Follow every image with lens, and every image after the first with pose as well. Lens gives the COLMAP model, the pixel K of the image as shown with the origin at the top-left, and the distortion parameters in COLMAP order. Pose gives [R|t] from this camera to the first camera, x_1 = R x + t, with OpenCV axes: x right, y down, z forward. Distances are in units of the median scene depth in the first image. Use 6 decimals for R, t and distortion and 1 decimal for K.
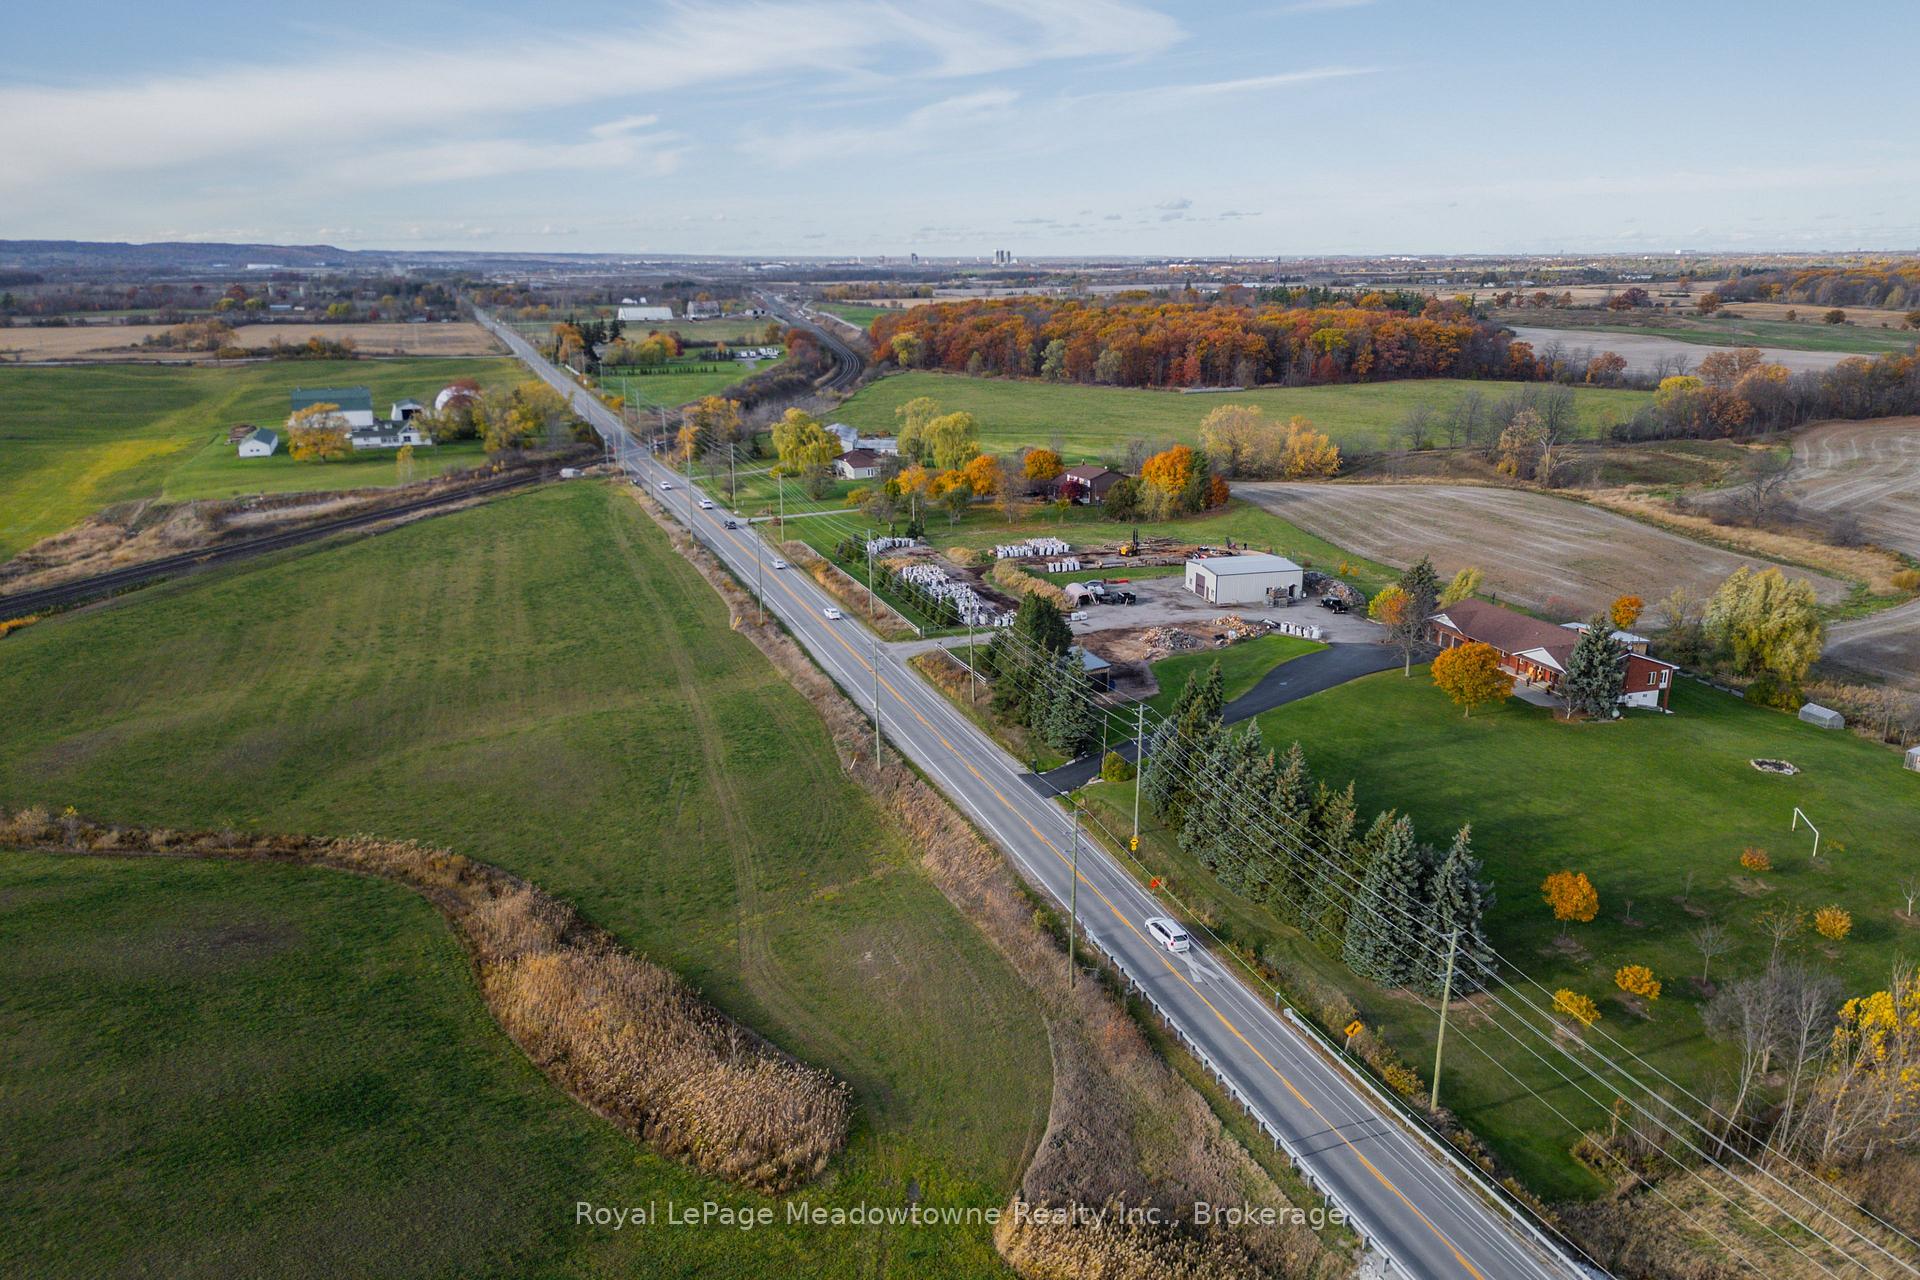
lens RADIAL K [[1336.2, 0, 953.8], [0, 1336.2, 648.1], [0, 0, 1]] dist [0.073653, -0.062442]
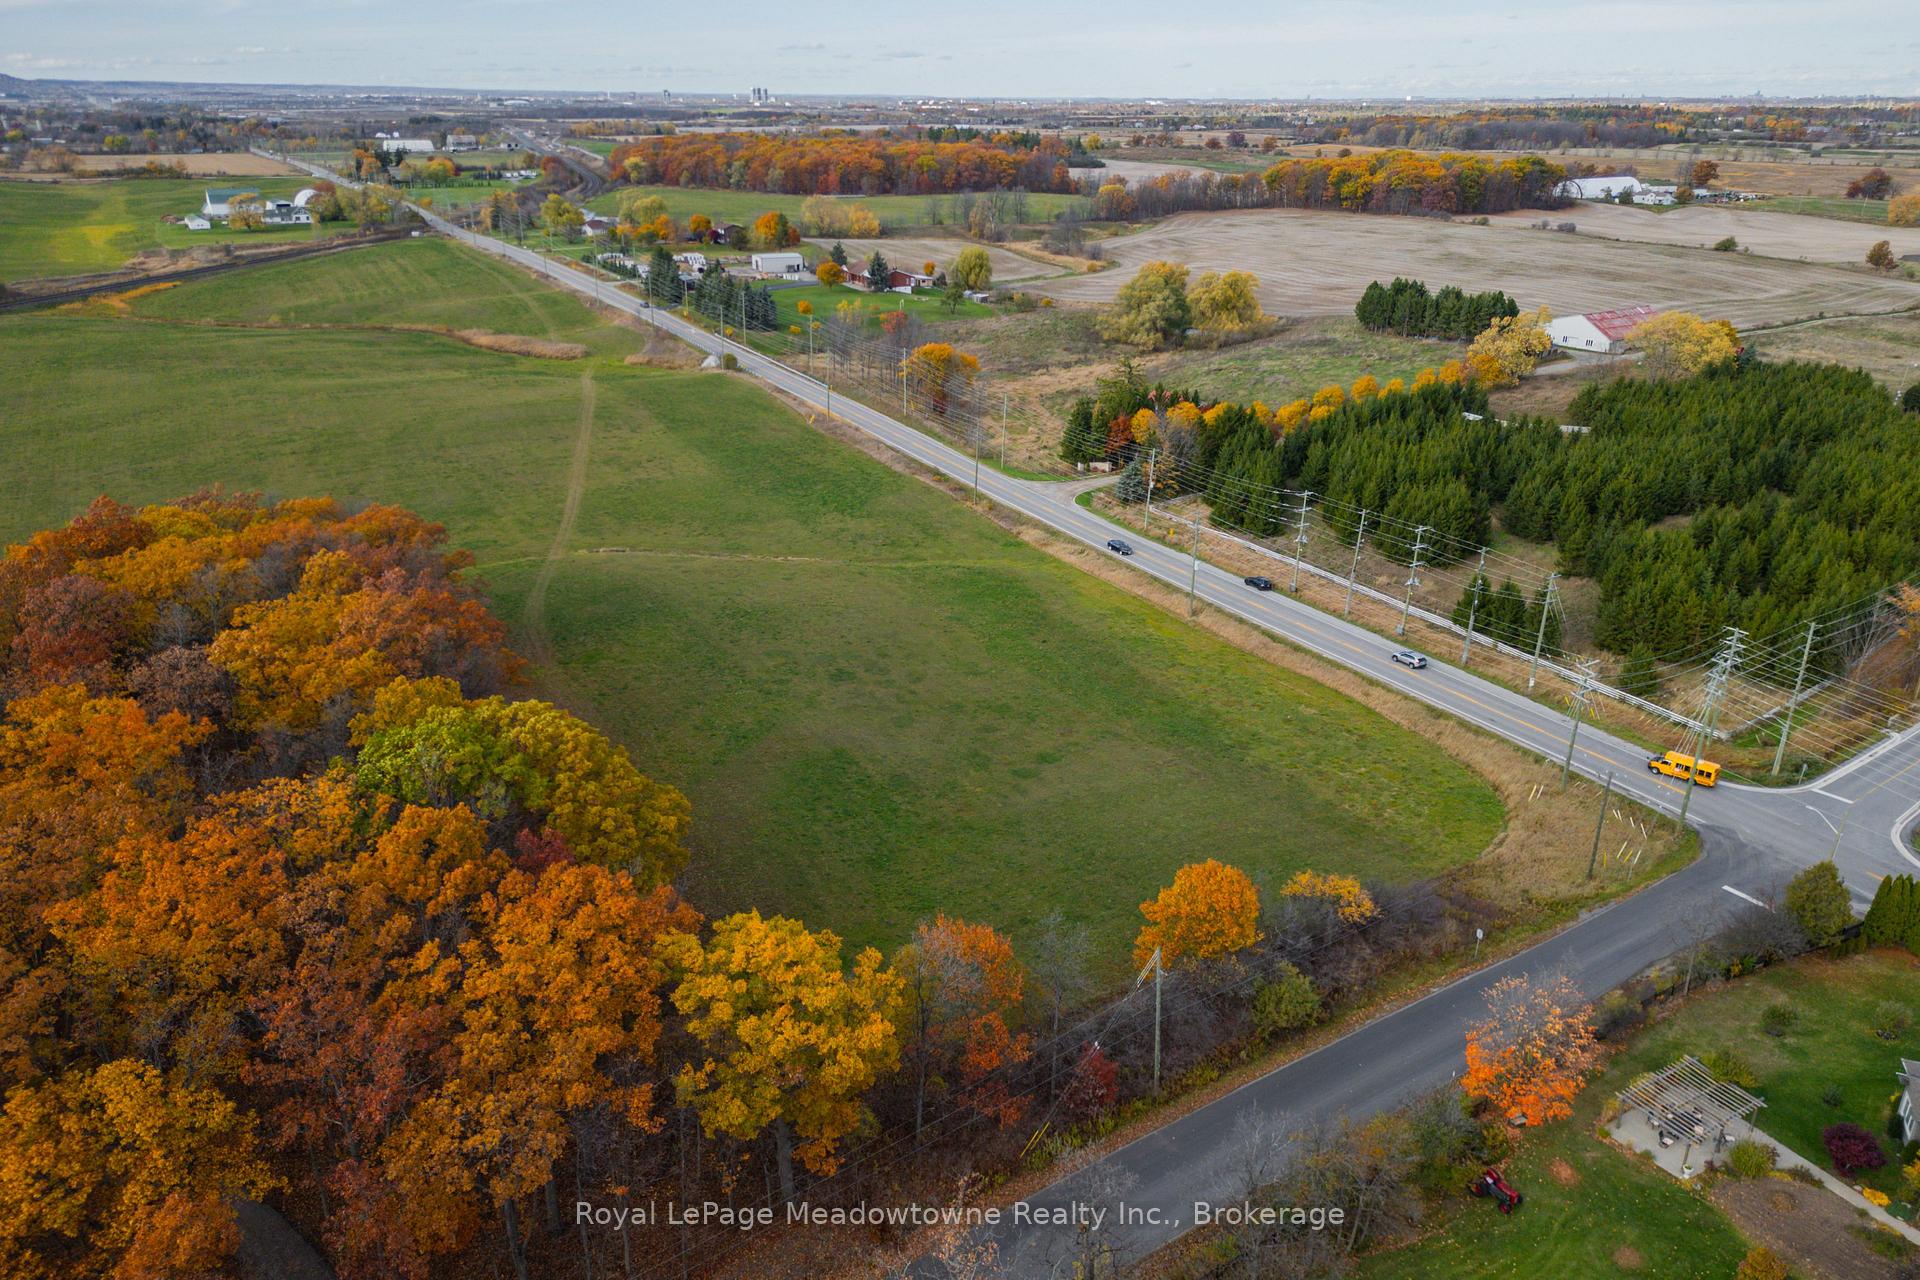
lens RADIAL K [[1360.3, 0, 961.4], [0, 1360.3, 633.8], [0, 0, 1]] dist [0.040151, -0.024207]
pose [[0.986137, -0.052650, 0.157358, 0.043554], [0.037984, 0.994772, 0.094795, 0.113964], [-0.161526, -0.087504, 0.982981, -0.413611]]
